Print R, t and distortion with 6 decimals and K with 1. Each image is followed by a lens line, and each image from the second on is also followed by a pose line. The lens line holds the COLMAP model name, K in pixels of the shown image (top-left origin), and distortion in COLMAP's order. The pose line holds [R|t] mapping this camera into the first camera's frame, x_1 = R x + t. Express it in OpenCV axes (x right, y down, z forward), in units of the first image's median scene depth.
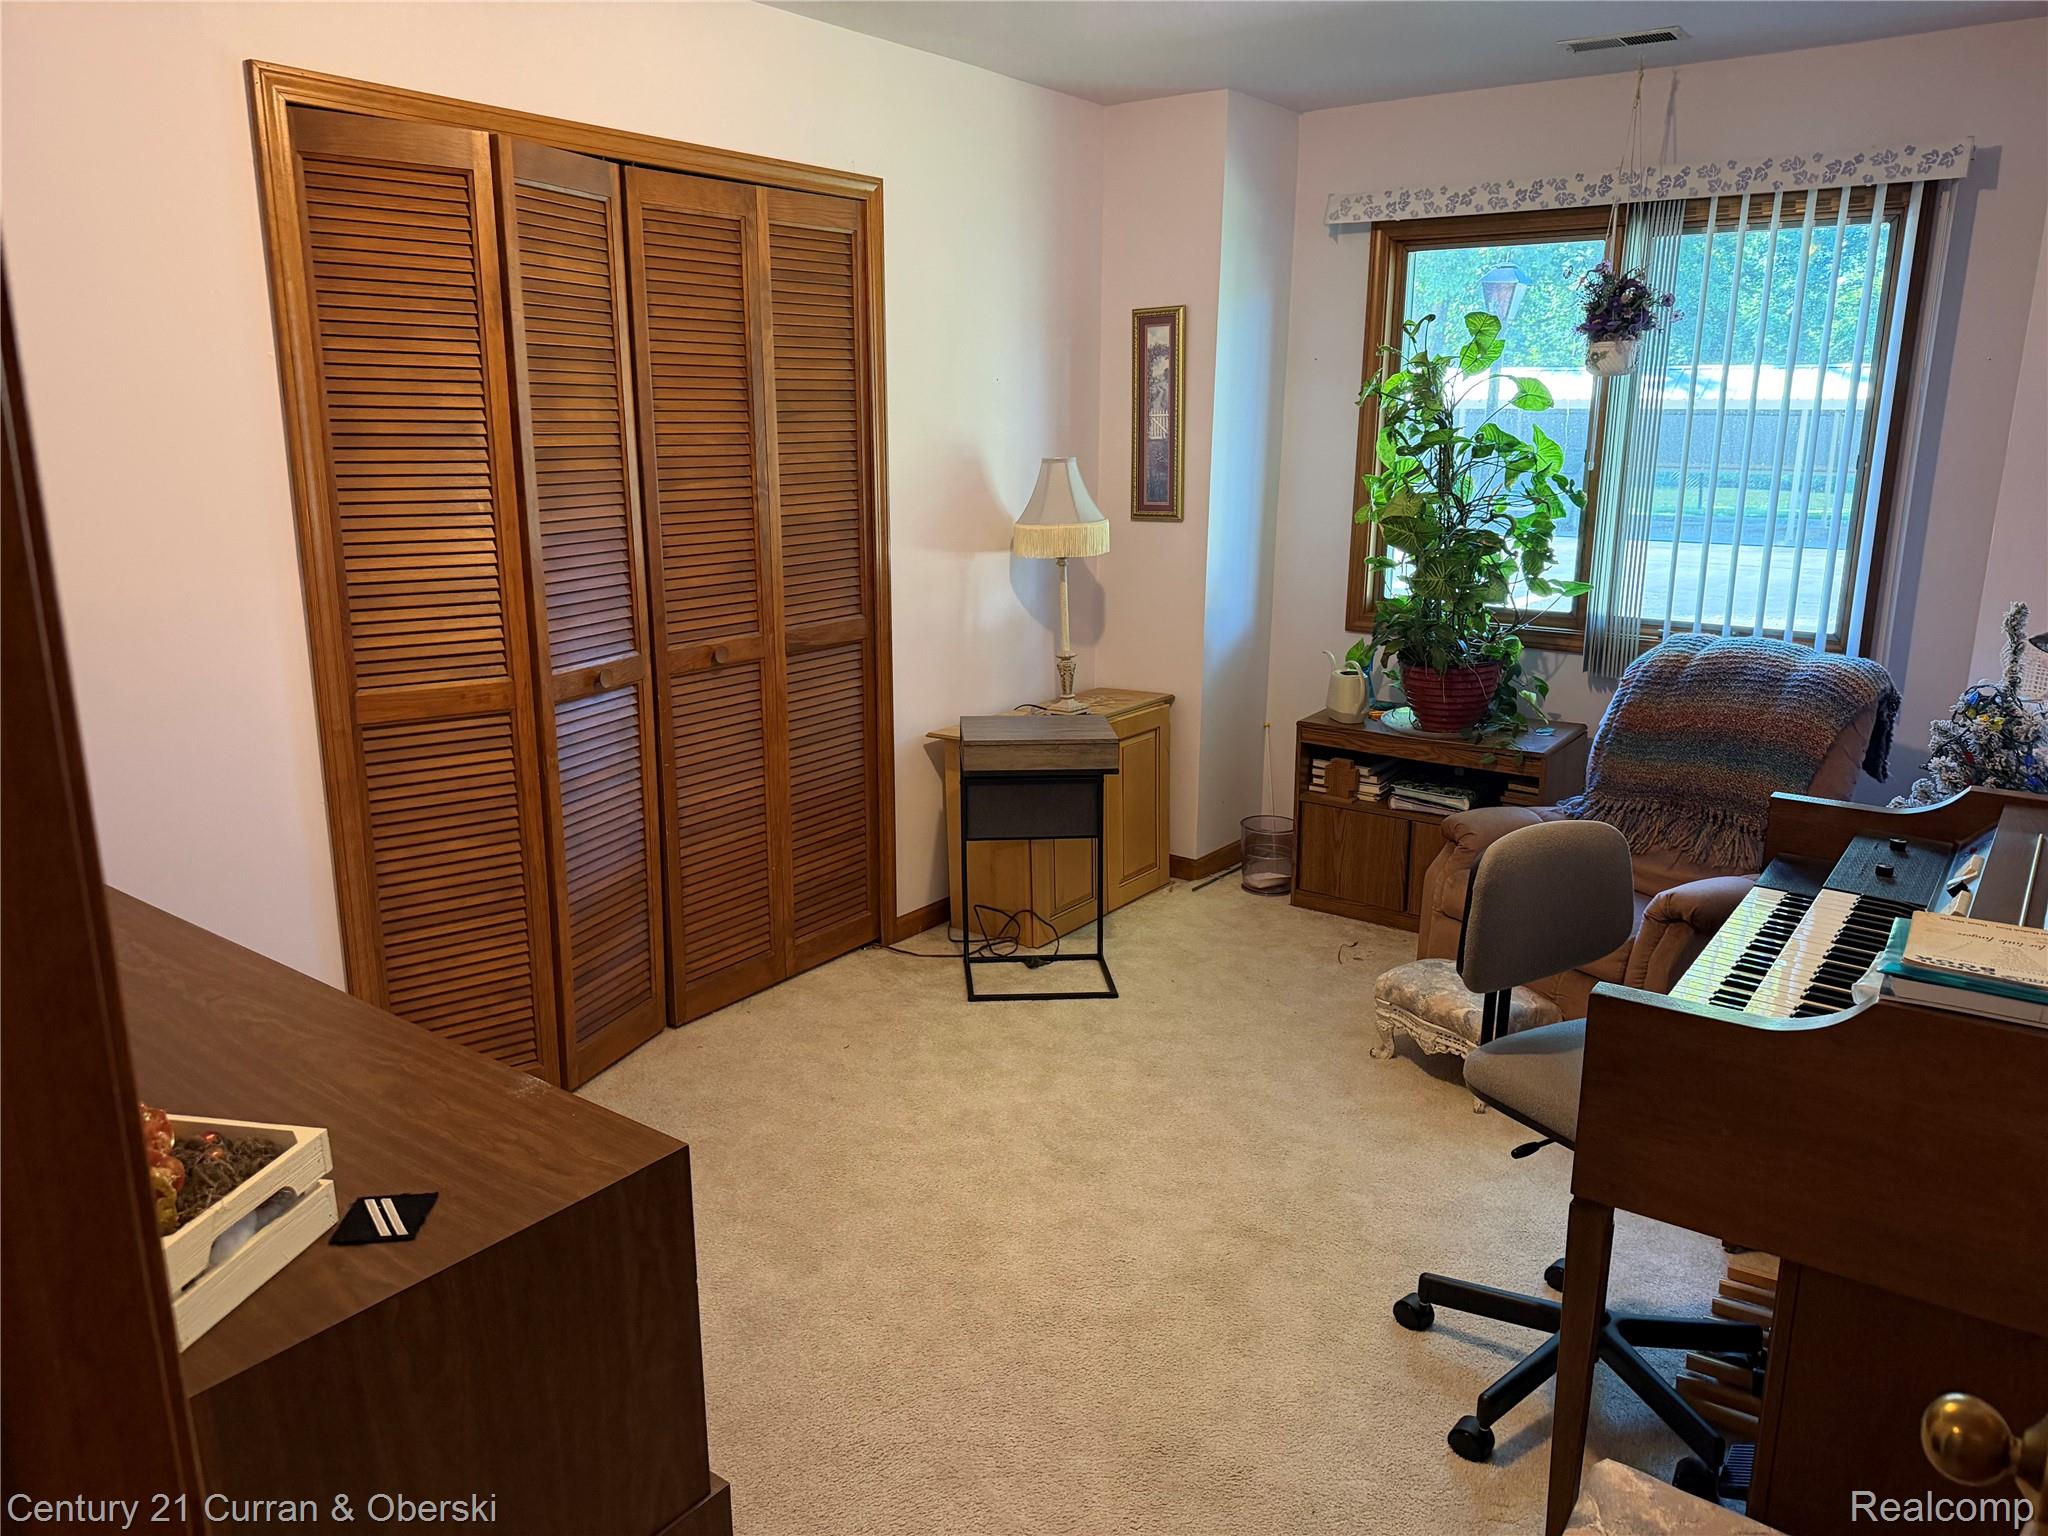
lens RADIAL K [[1444.3, 0, 1031.0], [0, 1444.3, 759.2], [0, 0, 1]] dist [0.155035, -0.294677]
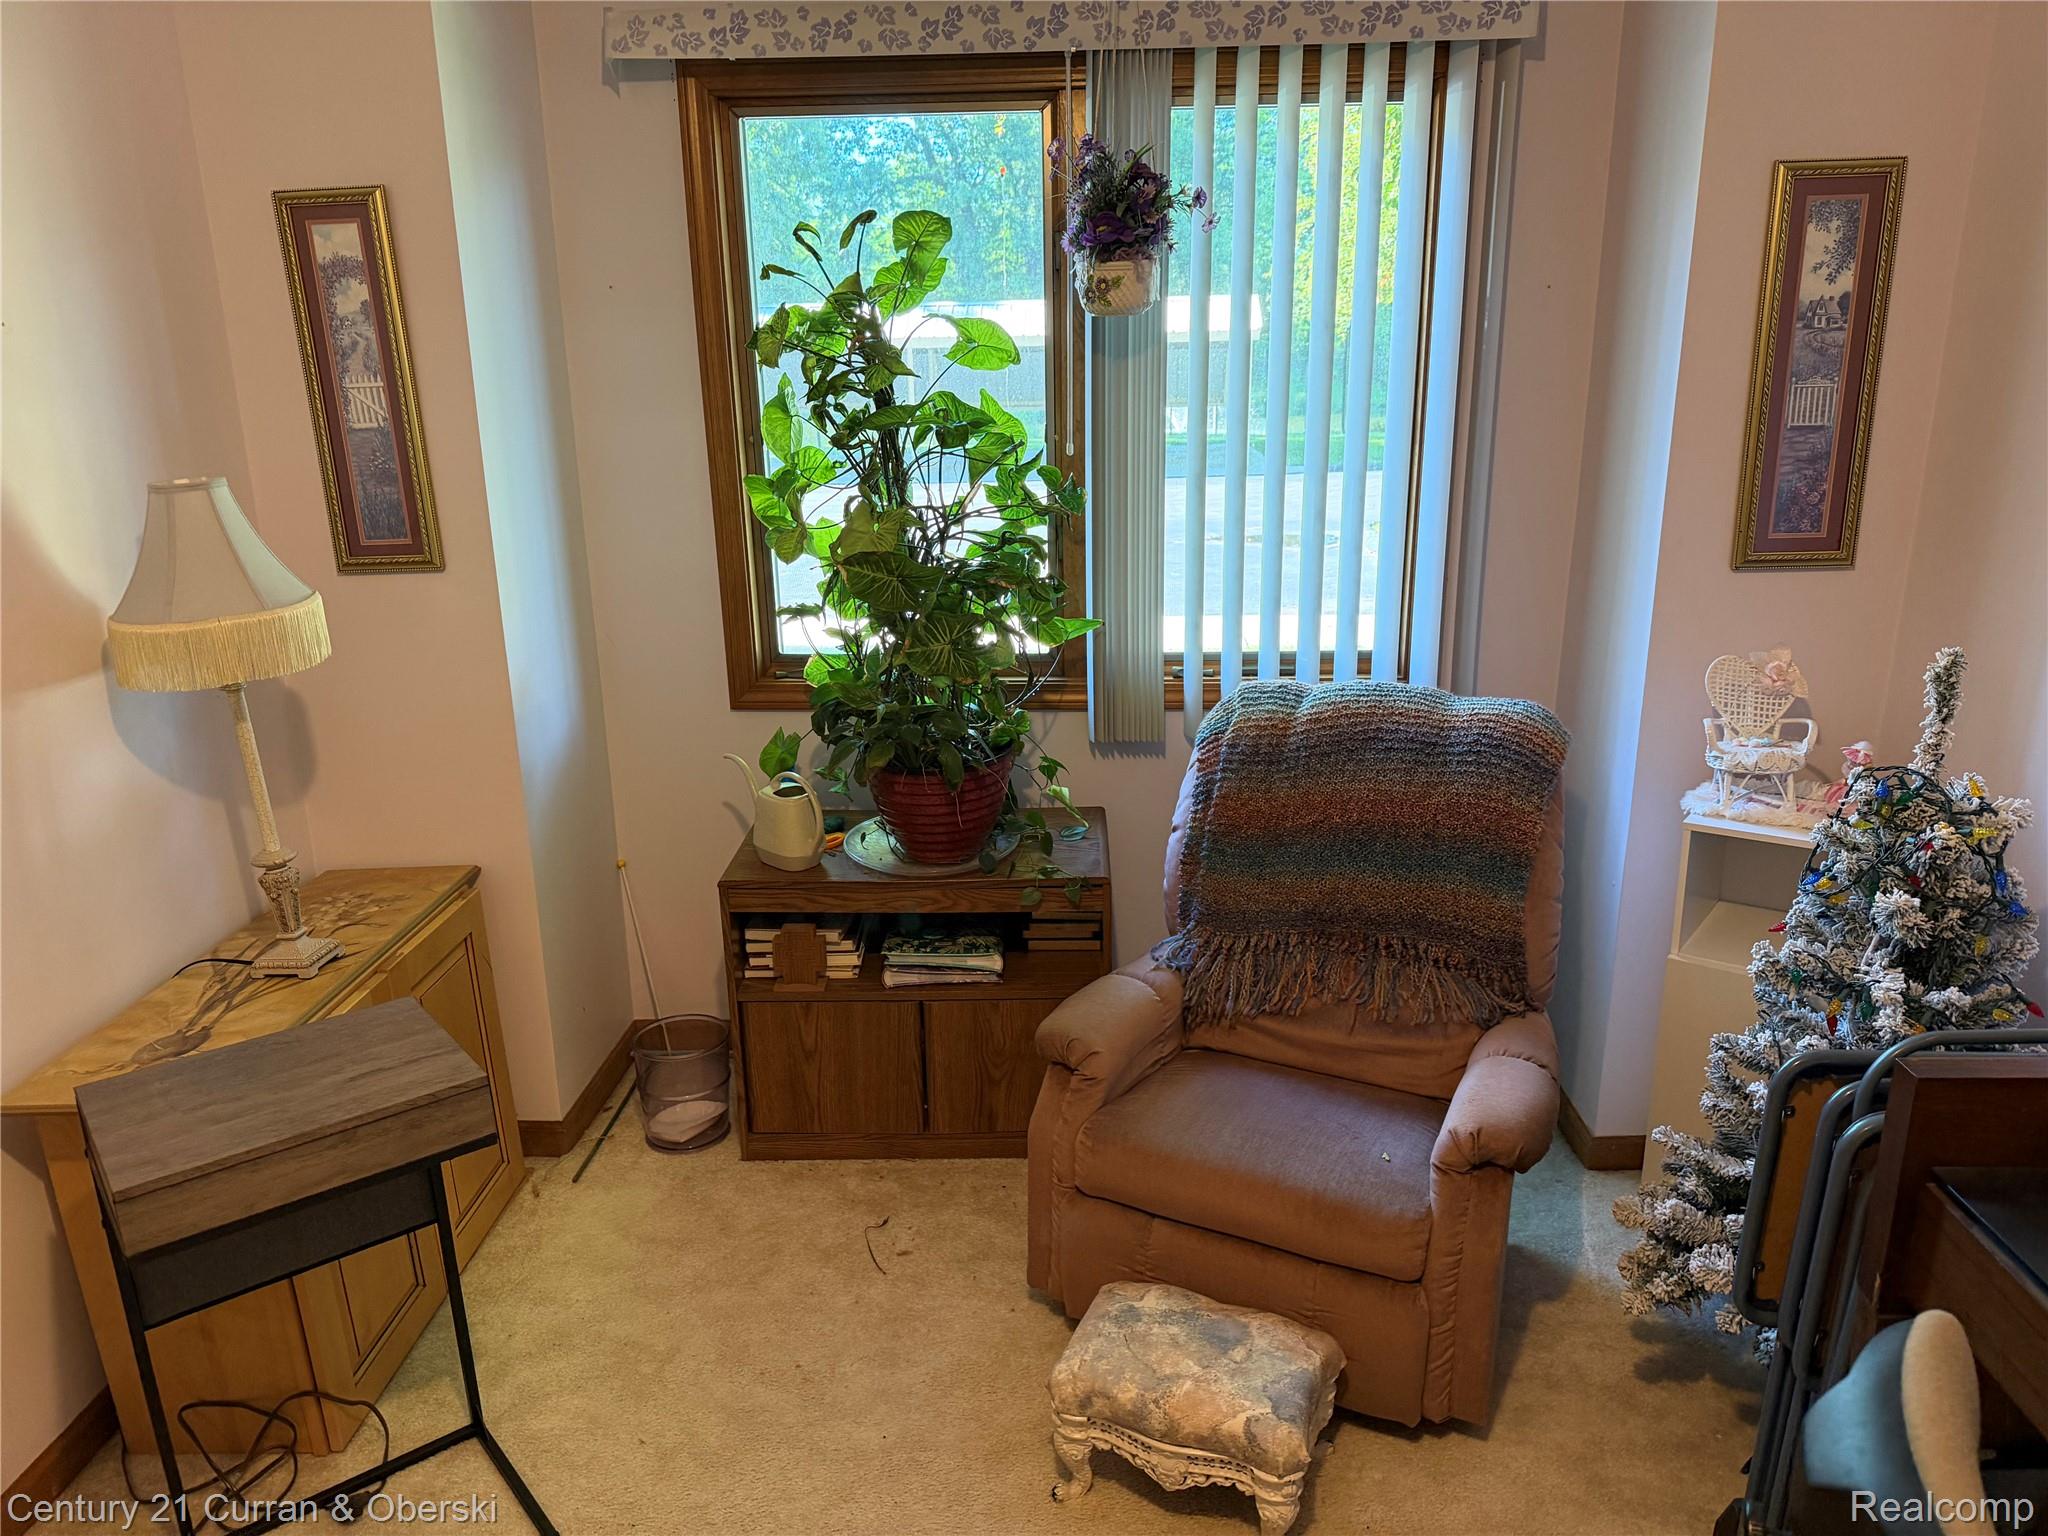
lens RADIAL K [[1449.5, 0, 1038.9], [0, 1449.5, 756.4], [0, 0, 1]] dist [0.052271, -0.063380]
pose [[0.823828, -0.177135, 0.538453, -0.026257], [0.153882, 0.984135, 0.088313, -0.112869], [-0.545553, 0.010103, 0.838015, 0.418077]]
